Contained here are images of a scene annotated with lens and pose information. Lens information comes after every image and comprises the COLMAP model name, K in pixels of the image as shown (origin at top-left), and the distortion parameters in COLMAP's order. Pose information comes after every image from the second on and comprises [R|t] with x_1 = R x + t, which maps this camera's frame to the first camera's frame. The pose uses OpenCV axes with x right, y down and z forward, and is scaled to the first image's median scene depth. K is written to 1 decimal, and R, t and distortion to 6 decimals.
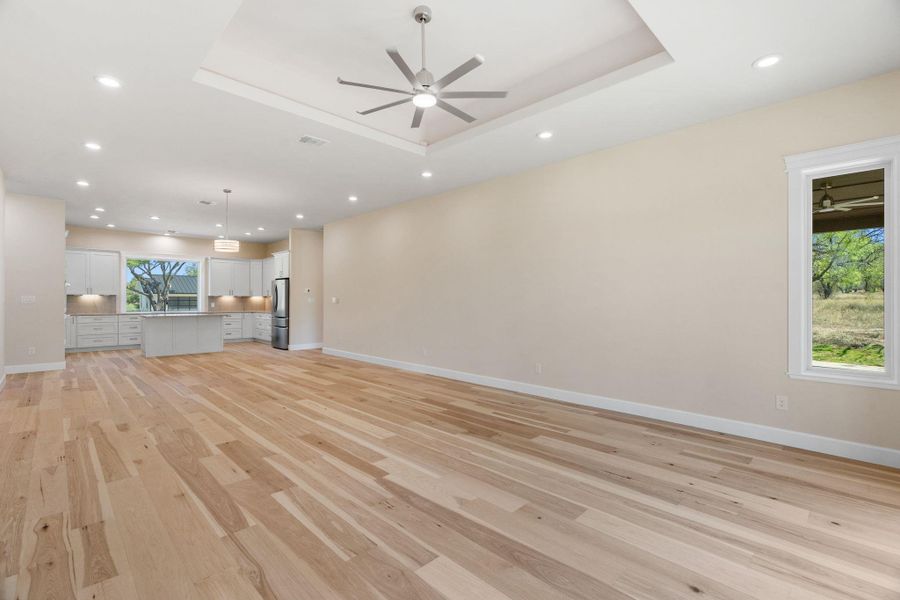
lens RADIAL K [[408.9, 0, 446.7], [0, 408.9, 300.5], [0, 0, 1]] dist [-0.004432, -0.000095]
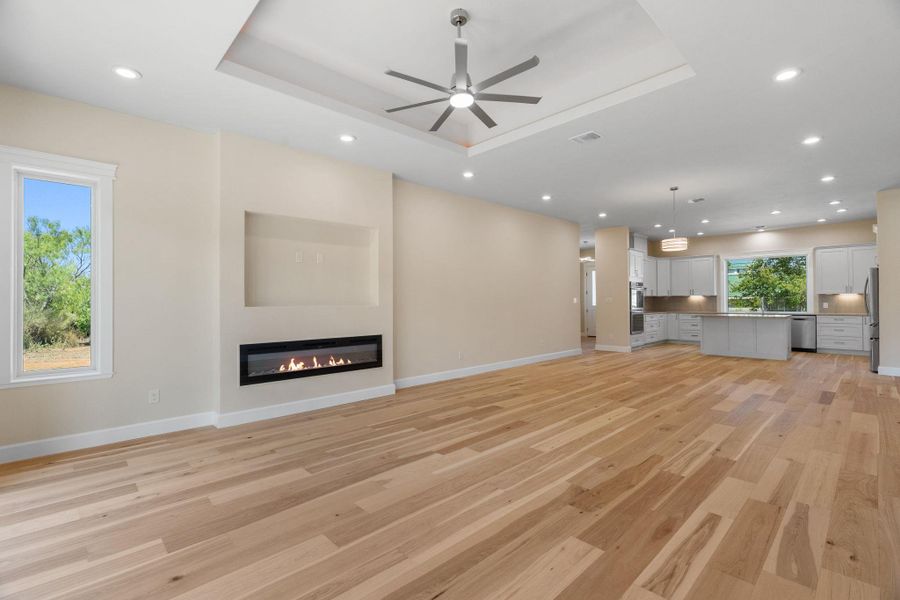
lens RADIAL K [[408.9, 0, 446.9], [0, 408.9, 300.0], [0, 0, 1]] dist [-0.004432, -0.000095]
pose [[-0.020984, -0.007642, -0.999751, 0.790282], [0.007636, 0.999940, -0.007804, 0.003774], [0.999751, -0.007798, -0.020924, 0.826331]]
